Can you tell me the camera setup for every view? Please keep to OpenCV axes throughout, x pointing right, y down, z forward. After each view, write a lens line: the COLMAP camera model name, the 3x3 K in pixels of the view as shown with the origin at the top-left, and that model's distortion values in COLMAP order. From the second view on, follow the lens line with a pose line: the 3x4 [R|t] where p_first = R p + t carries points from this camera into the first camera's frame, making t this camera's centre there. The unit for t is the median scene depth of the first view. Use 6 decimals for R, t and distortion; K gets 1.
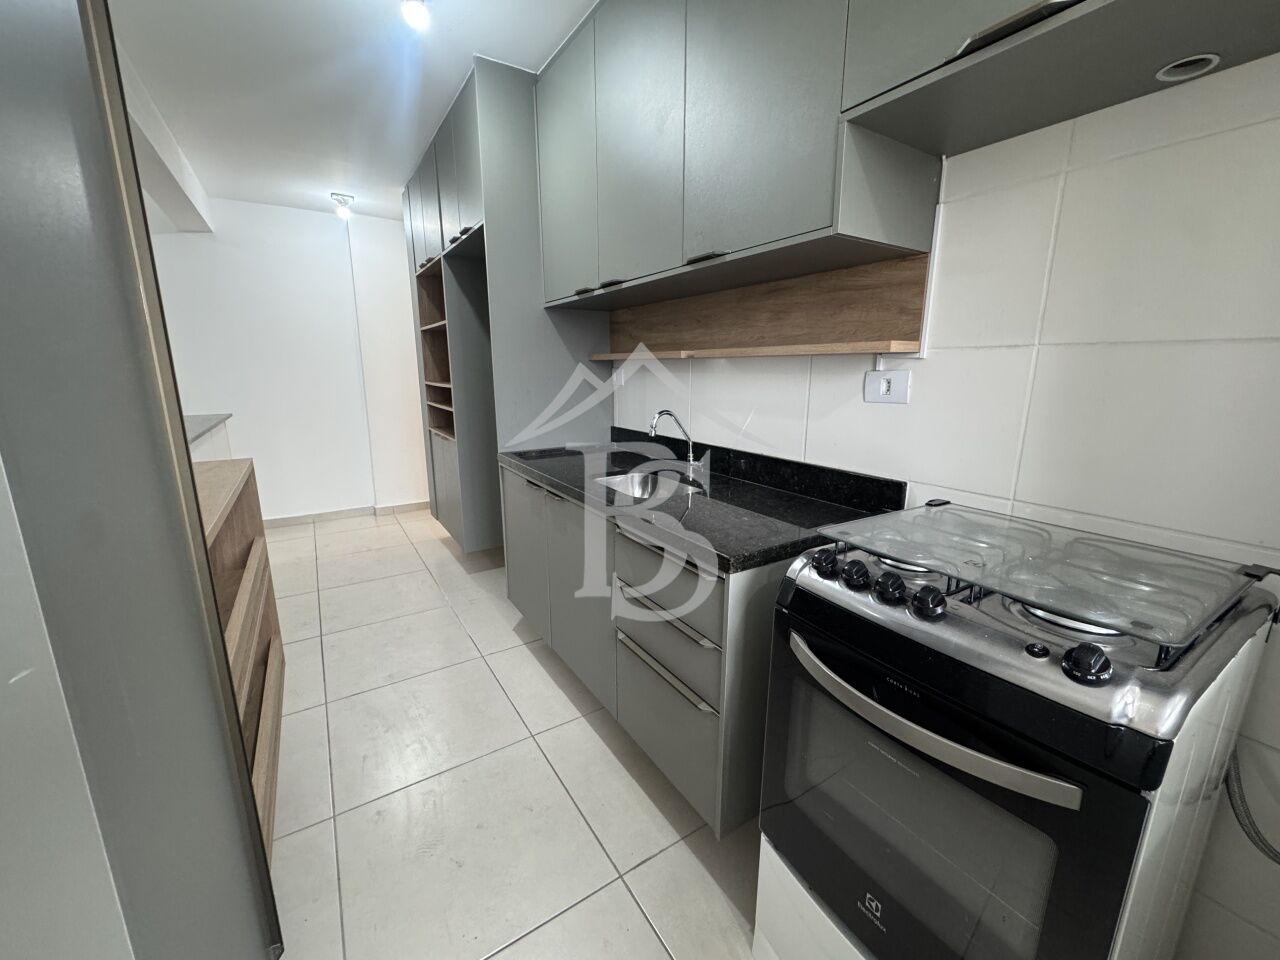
lens RADIAL K [[506.4, 0, 635.3], [0, 506.4, 478.6], [0, 0, 1]] dist [-0.005725, 0.000498]
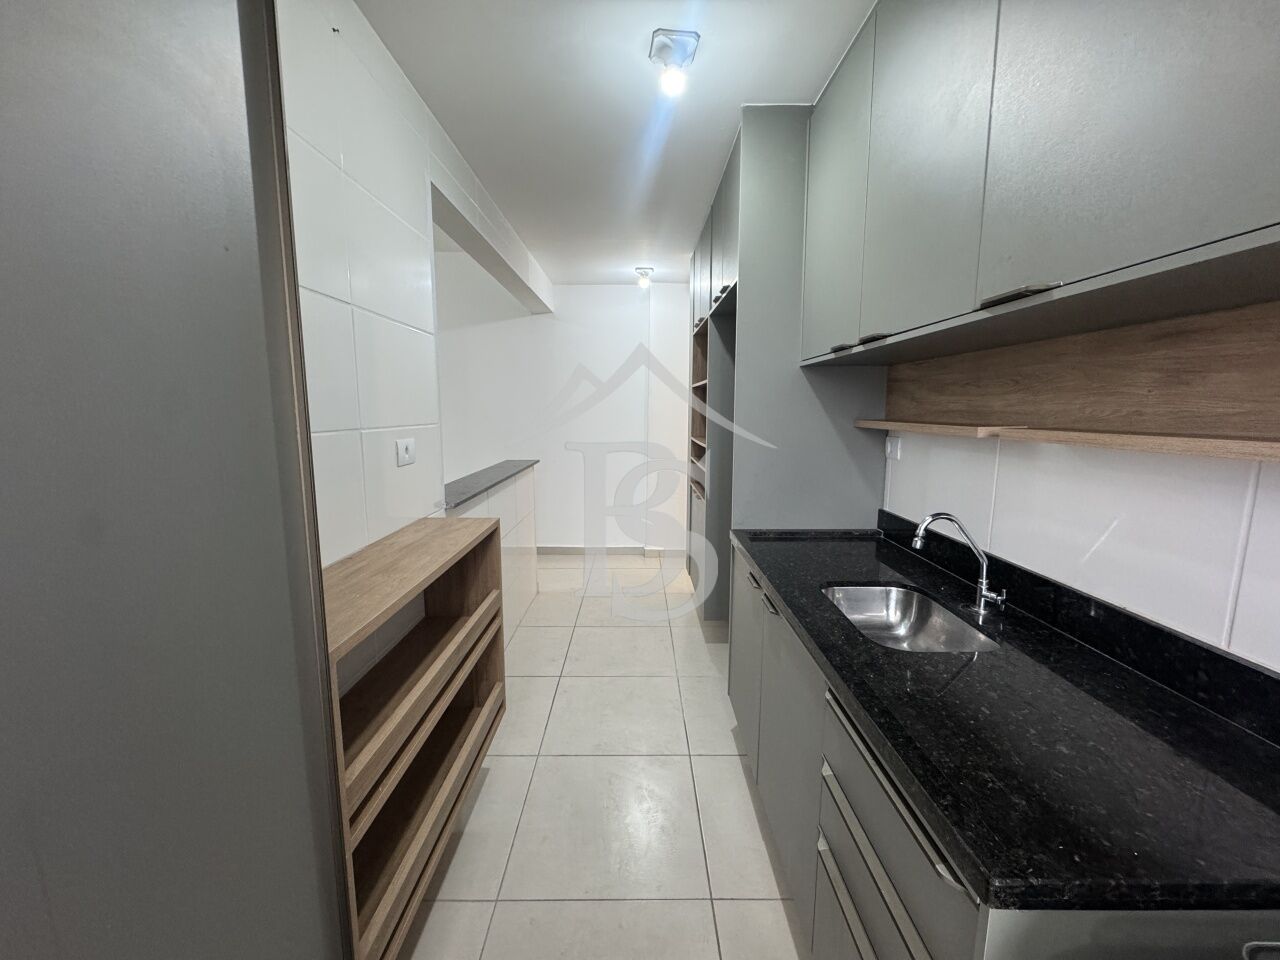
lens RADIAL K [[506.4, 0, 639.7], [0, 506.4, 477.9], [0, 0, 1]] dist [-0.005725, 0.000498]
pose [[0.843850, 0.075270, -0.531274, 0.065231], [-0.116850, 0.992128, -0.045036, -0.091298], [0.523702, 0.100083, 0.846002, 0.175679]]
